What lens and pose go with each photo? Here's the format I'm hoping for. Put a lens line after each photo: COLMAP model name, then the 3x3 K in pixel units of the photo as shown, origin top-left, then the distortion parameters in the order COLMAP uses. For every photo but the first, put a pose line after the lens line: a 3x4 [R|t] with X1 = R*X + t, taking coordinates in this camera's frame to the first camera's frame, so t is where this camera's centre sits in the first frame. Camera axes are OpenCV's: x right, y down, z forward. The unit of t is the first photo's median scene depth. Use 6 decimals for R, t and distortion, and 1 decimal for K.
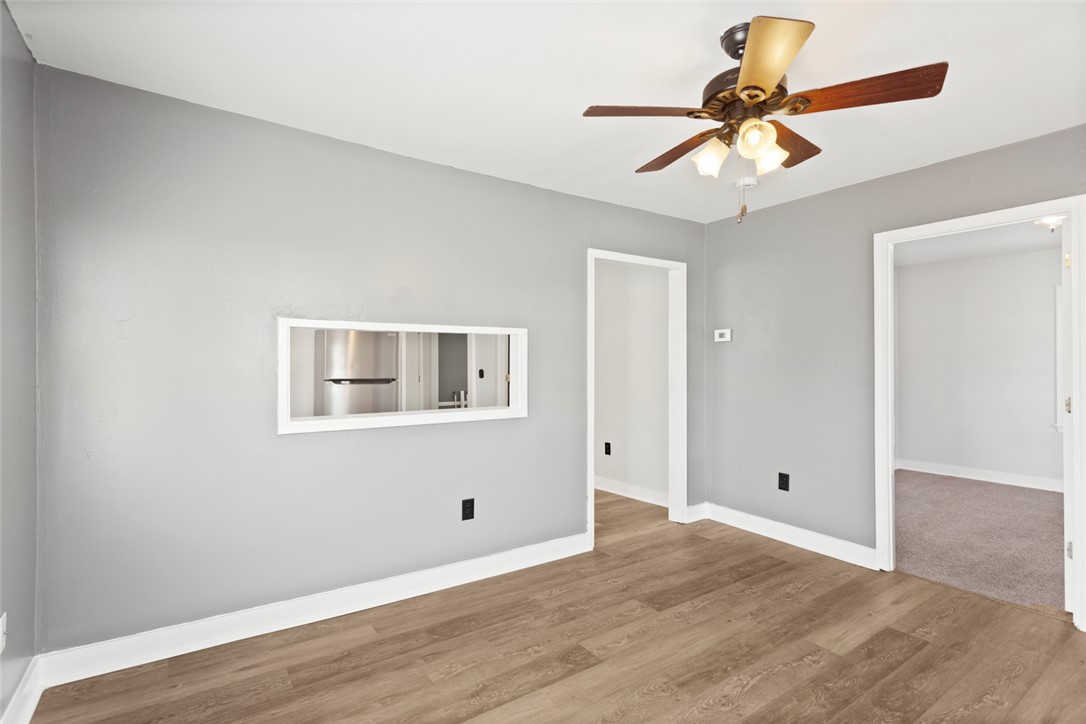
lens RADIAL K [[518.7, 0, 544.3], [0, 518.7, 350.9], [0, 0, 1]] dist [-0.001636, 0.002851]
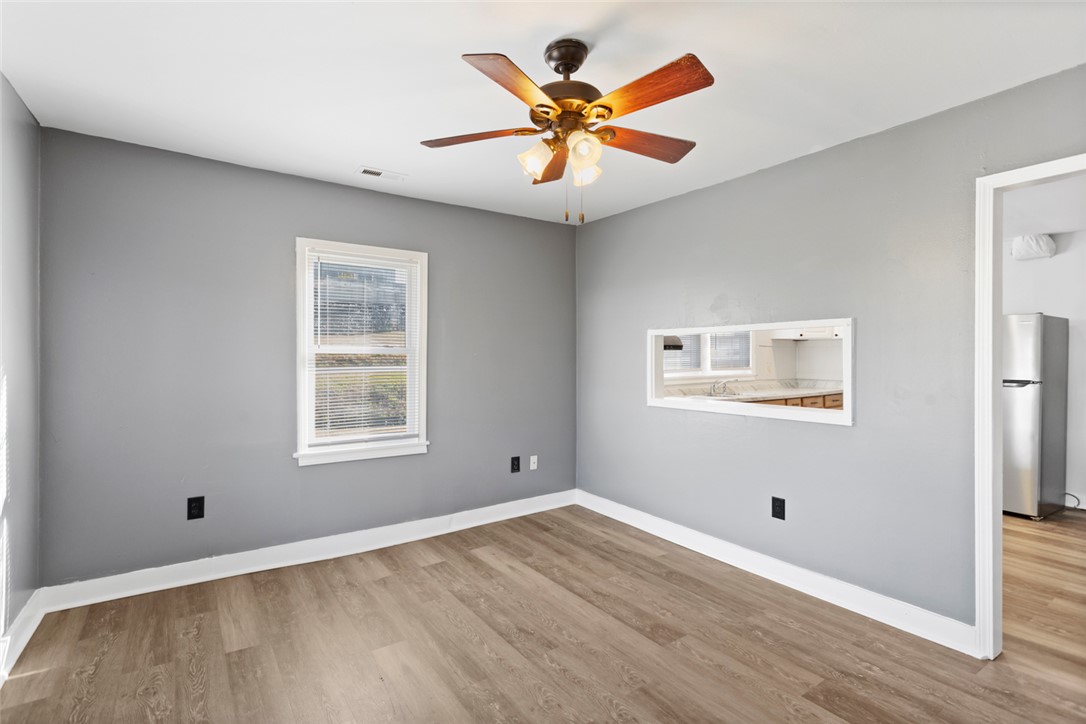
lens RADIAL K [[518.7, 0, 547.4], [0, 518.7, 360.2], [0, 0, 1]] dist [-0.001636, 0.002851]
pose [[0.026575, 0.009468, -0.999602, 1.027746], [0.020355, 0.999743, 0.010010, 0.001856], [0.999440, -0.020613, 0.026376, 0.667224]]
